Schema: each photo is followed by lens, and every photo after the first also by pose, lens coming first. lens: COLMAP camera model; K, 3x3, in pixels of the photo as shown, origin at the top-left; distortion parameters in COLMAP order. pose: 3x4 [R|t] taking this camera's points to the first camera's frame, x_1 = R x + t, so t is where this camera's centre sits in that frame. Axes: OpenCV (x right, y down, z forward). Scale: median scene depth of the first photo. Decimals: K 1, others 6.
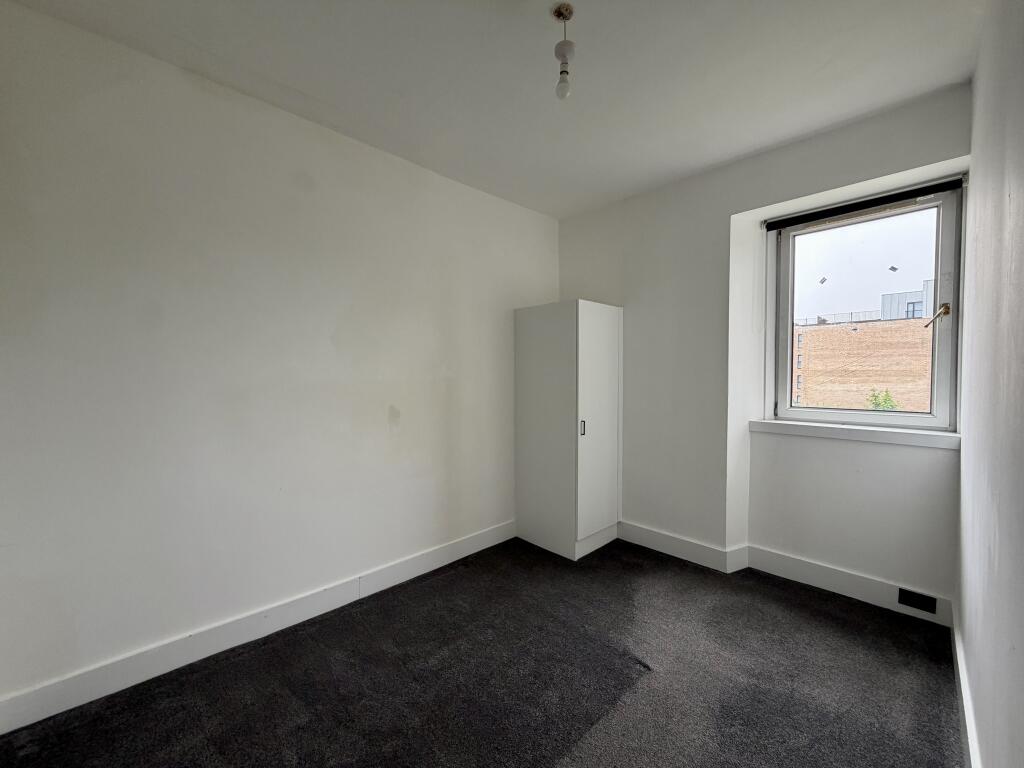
lens RADIAL K [[408.5, 0, 511.0], [0, 408.5, 386.2], [0, 0, 1]] dist [-0.000051, -0.000190]
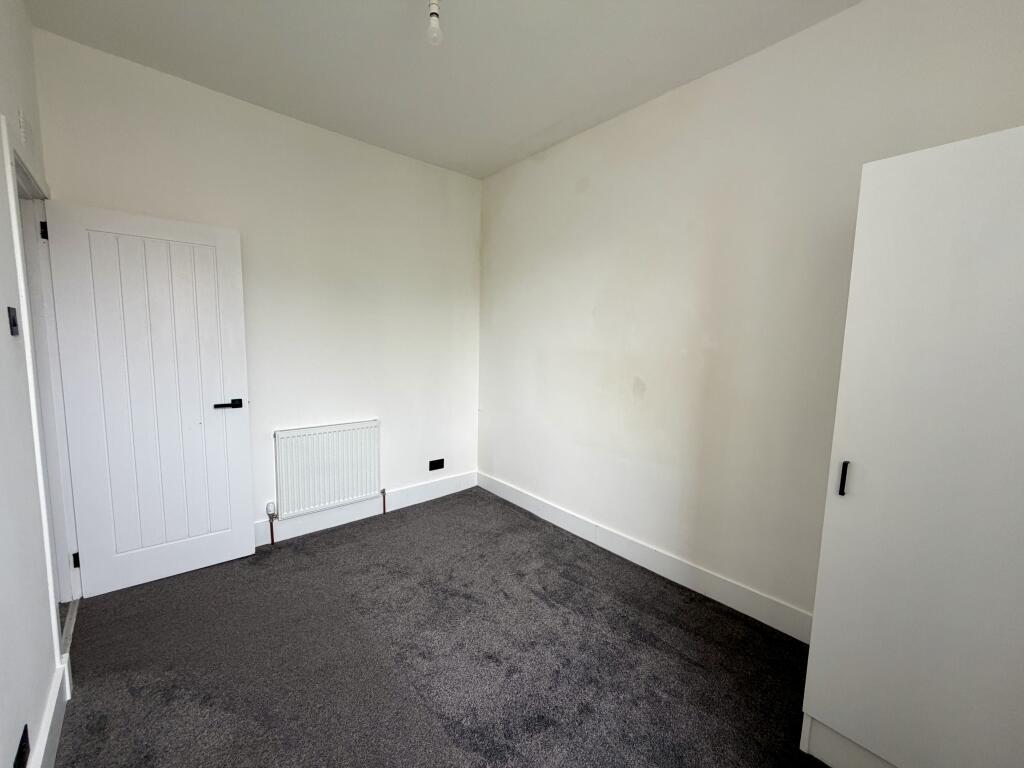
lens RADIAL K [[408.5, 0, 511.0], [0, 408.5, 386.2], [0, 0, 1]] dist [-0.000051, -0.000190]
pose [[-0.052726, 0.110825, -0.992440, 0.697462], [-0.054091, 0.992047, 0.113655, -0.025471], [0.997143, 0.059675, -0.046312, 0.777706]]
